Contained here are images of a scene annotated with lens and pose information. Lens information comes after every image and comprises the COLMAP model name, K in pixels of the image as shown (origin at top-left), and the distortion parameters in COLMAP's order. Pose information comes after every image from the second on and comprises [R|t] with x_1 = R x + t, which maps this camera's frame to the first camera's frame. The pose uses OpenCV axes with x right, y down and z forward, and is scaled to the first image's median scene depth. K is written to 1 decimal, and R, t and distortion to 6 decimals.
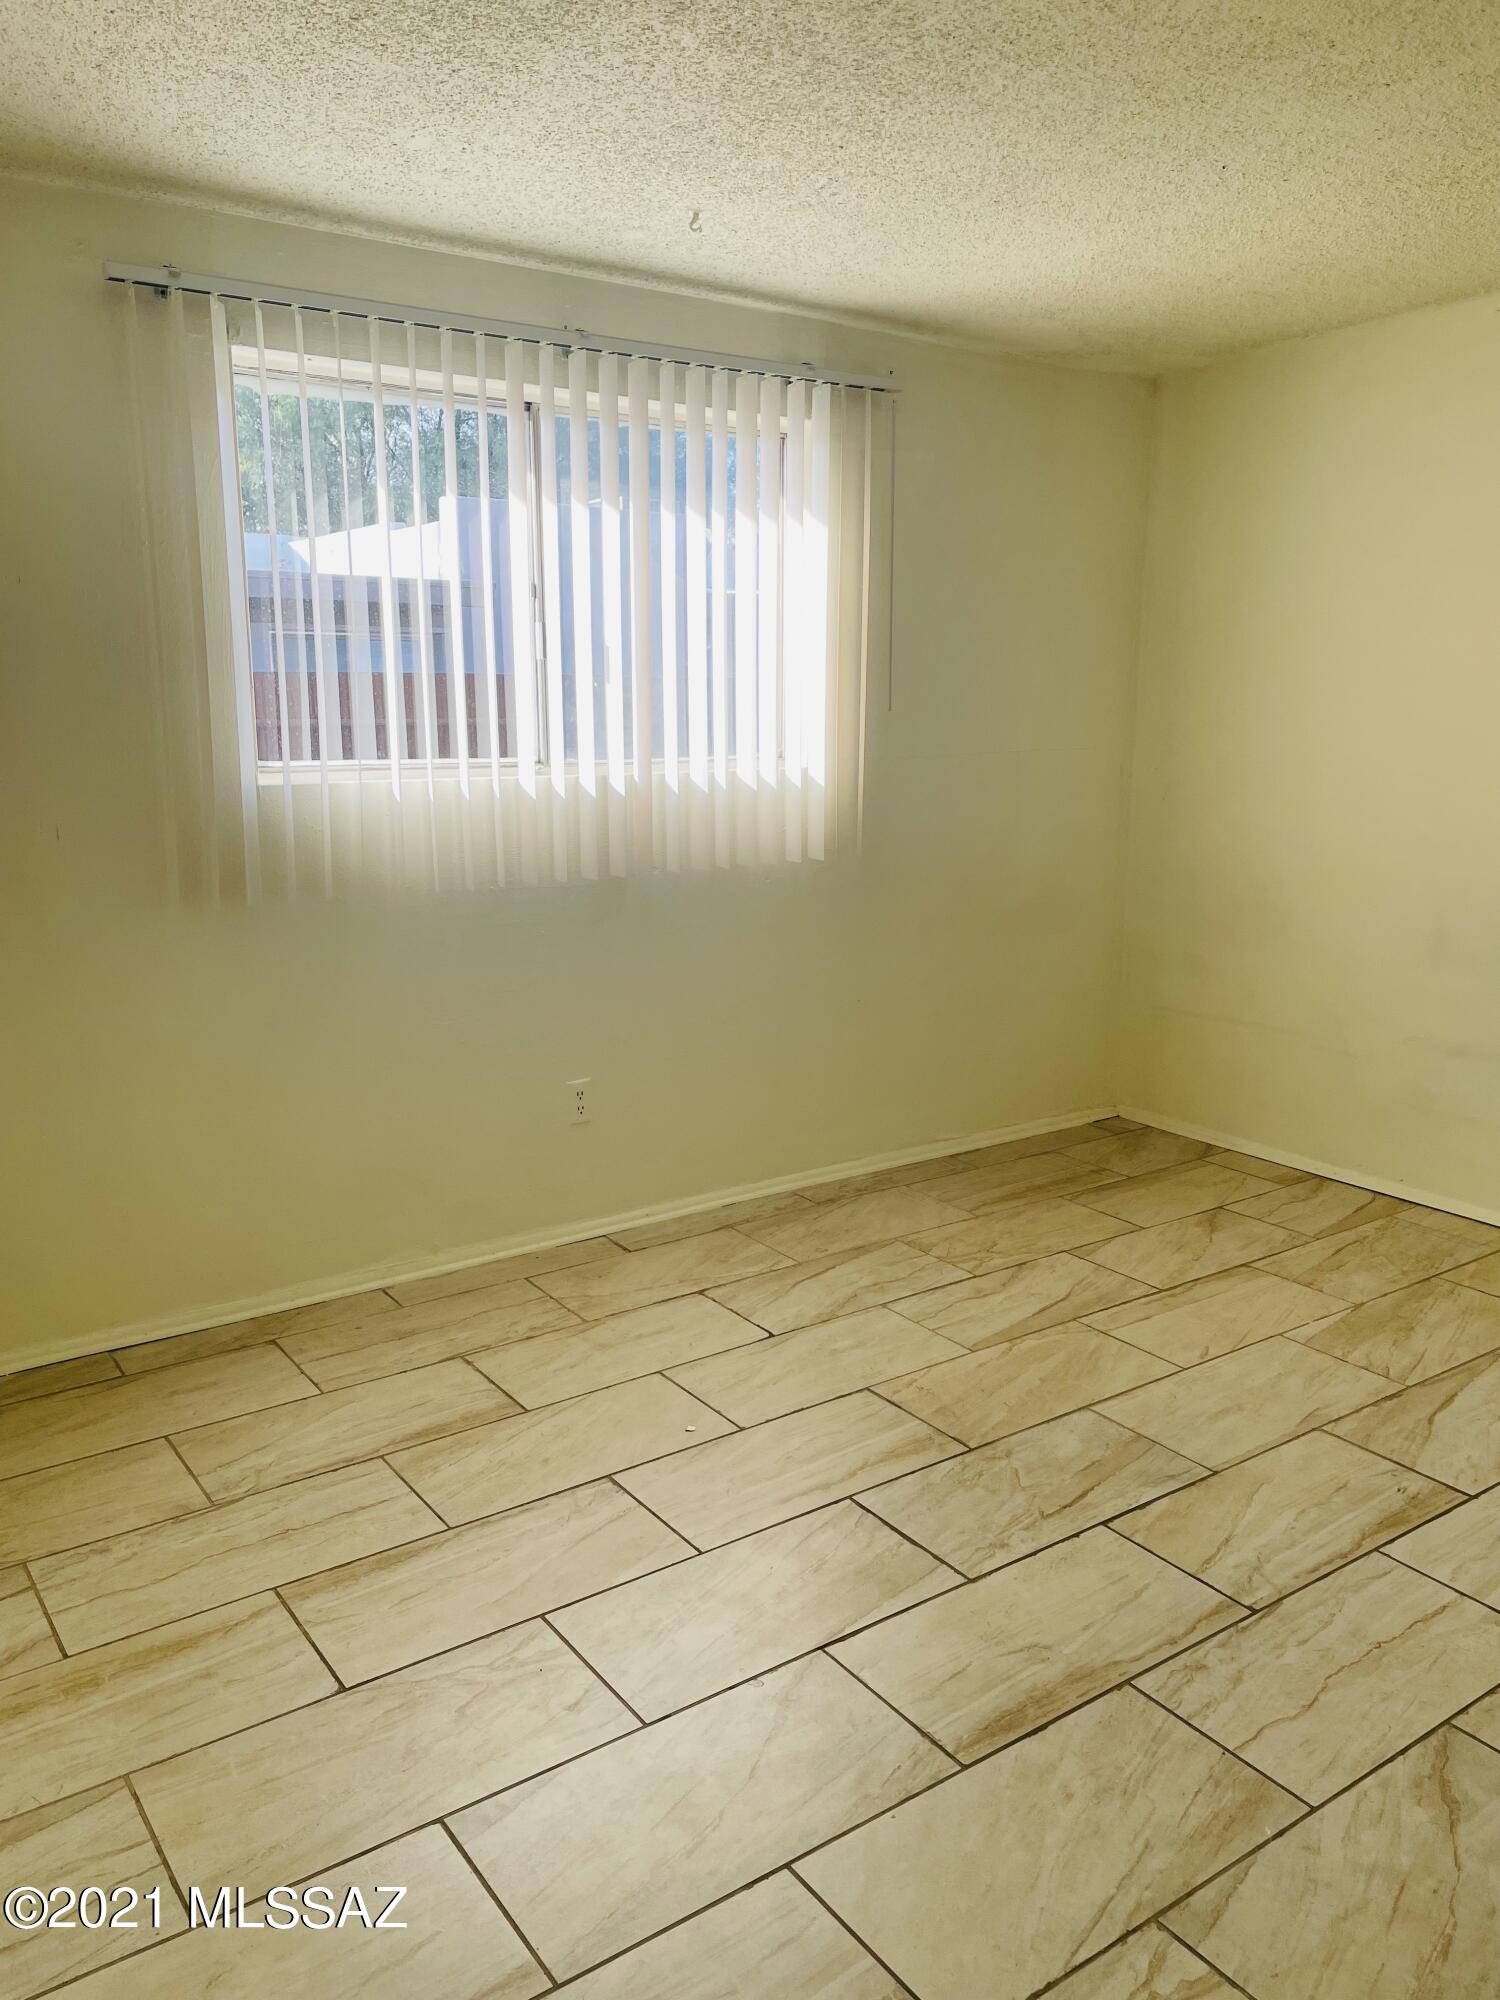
lens RADIAL K [[1512.3, 0, 739.6], [0, 1512.3, 992.5], [0, 0, 1]] dist [0.098720, -0.128824]
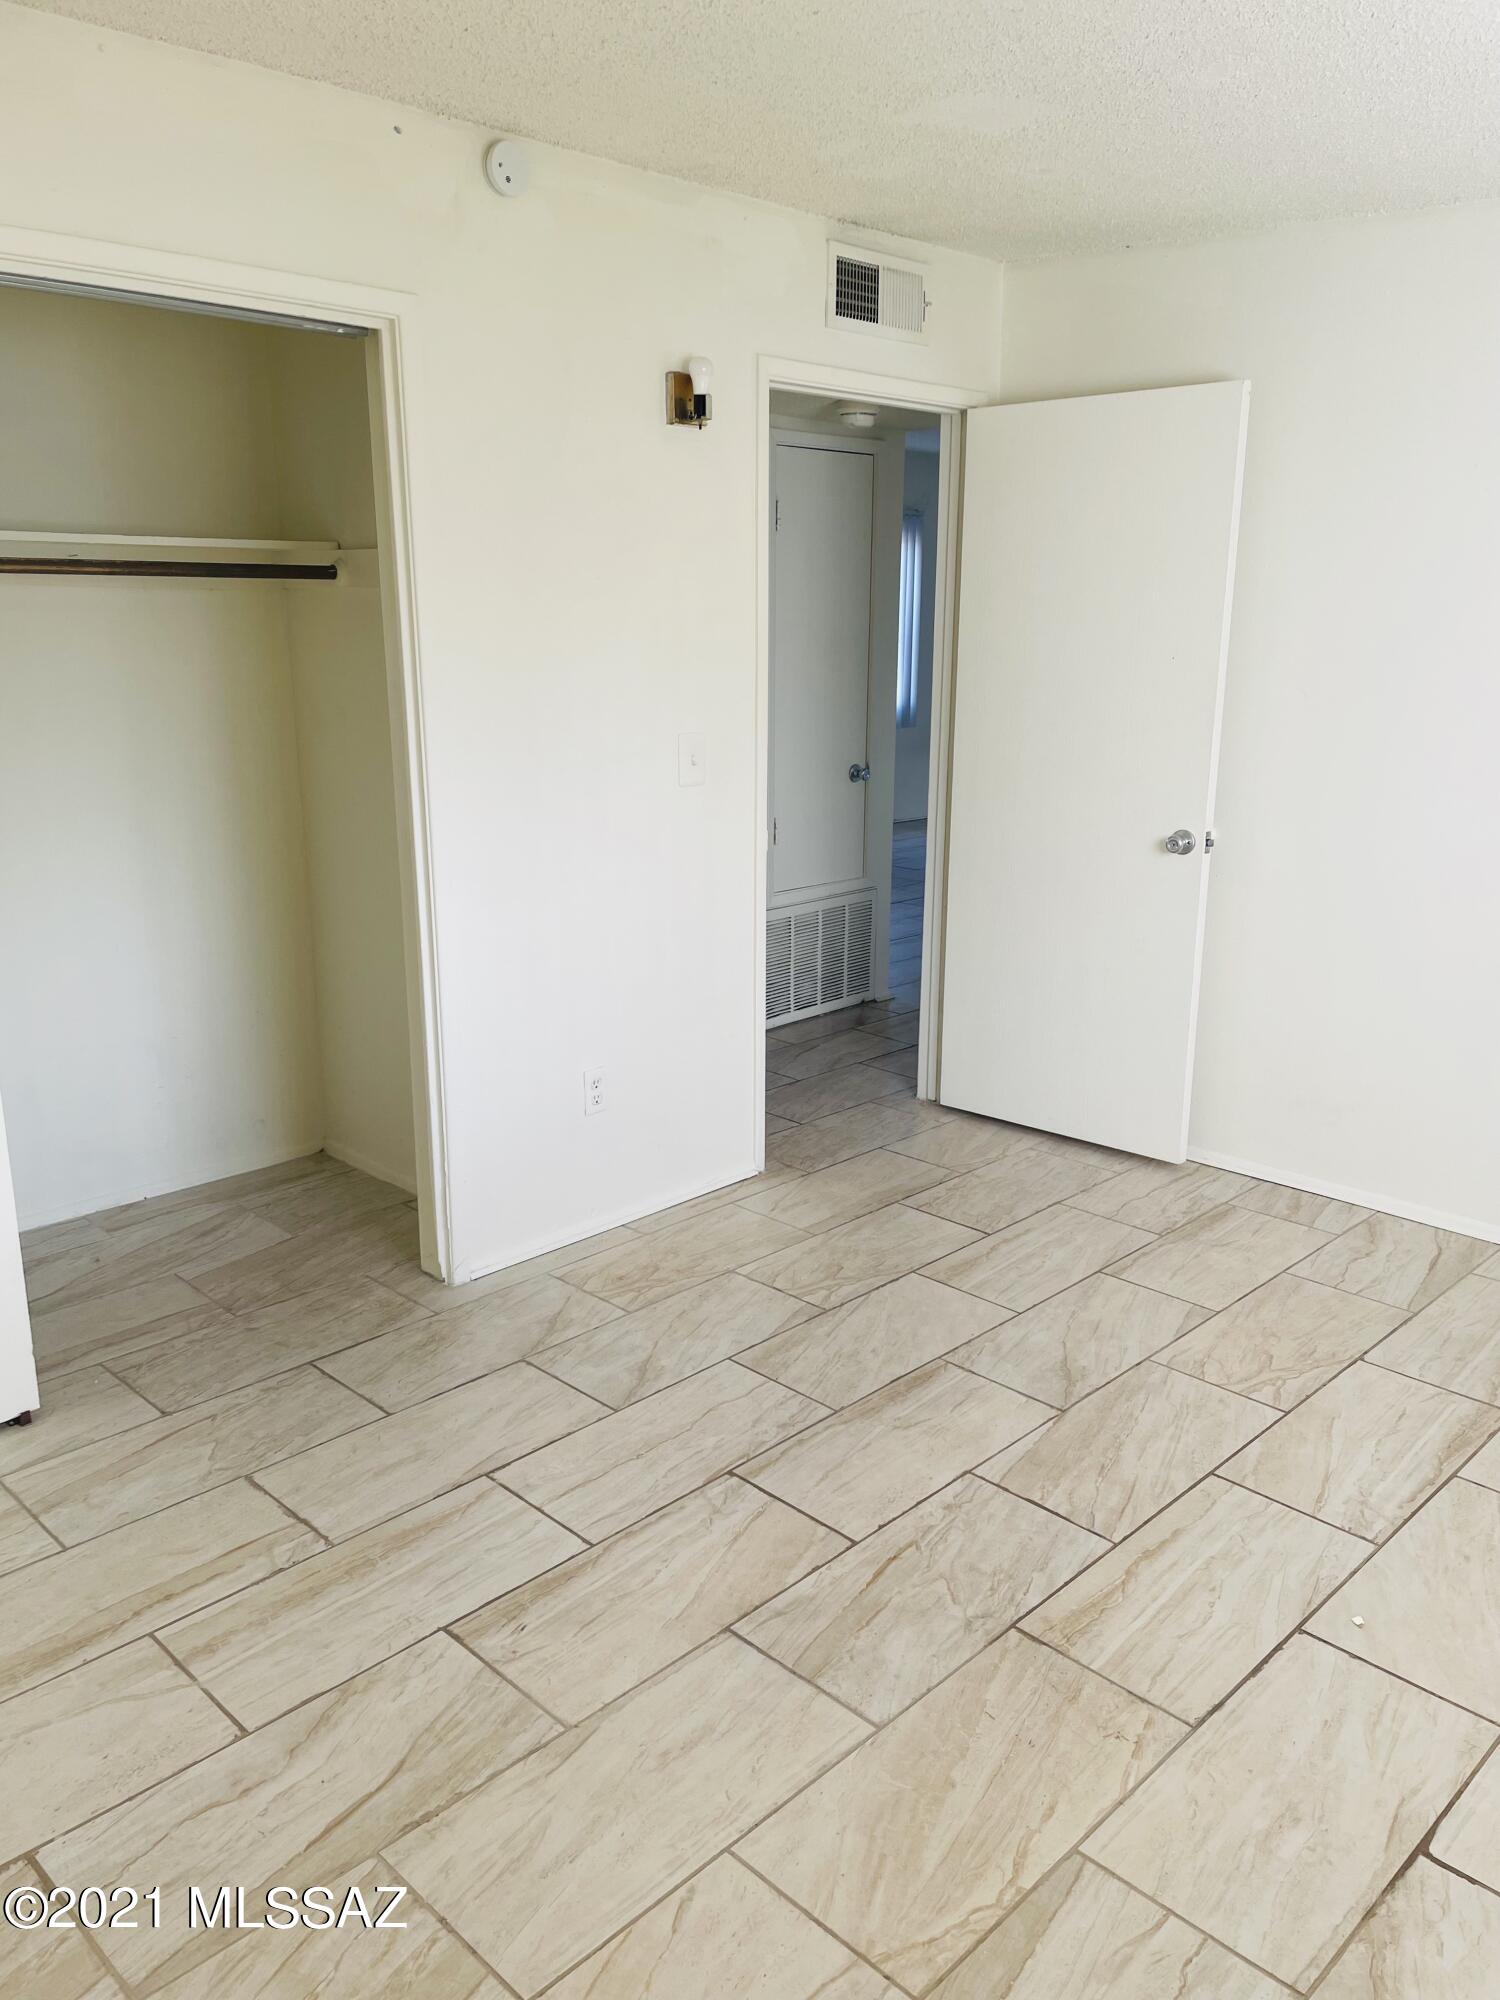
lens RADIAL K [[1512.3, 0, 739.6], [0, 1512.3, 992.5], [0, 0, 1]] dist [0.098720, -0.128824]
pose [[-0.986621, 0.033352, -0.159582, 0.453591], [-0.038181, 0.904359, 0.425062, -0.383347], [0.158496, 0.425468, -0.890986, 1.705540]]
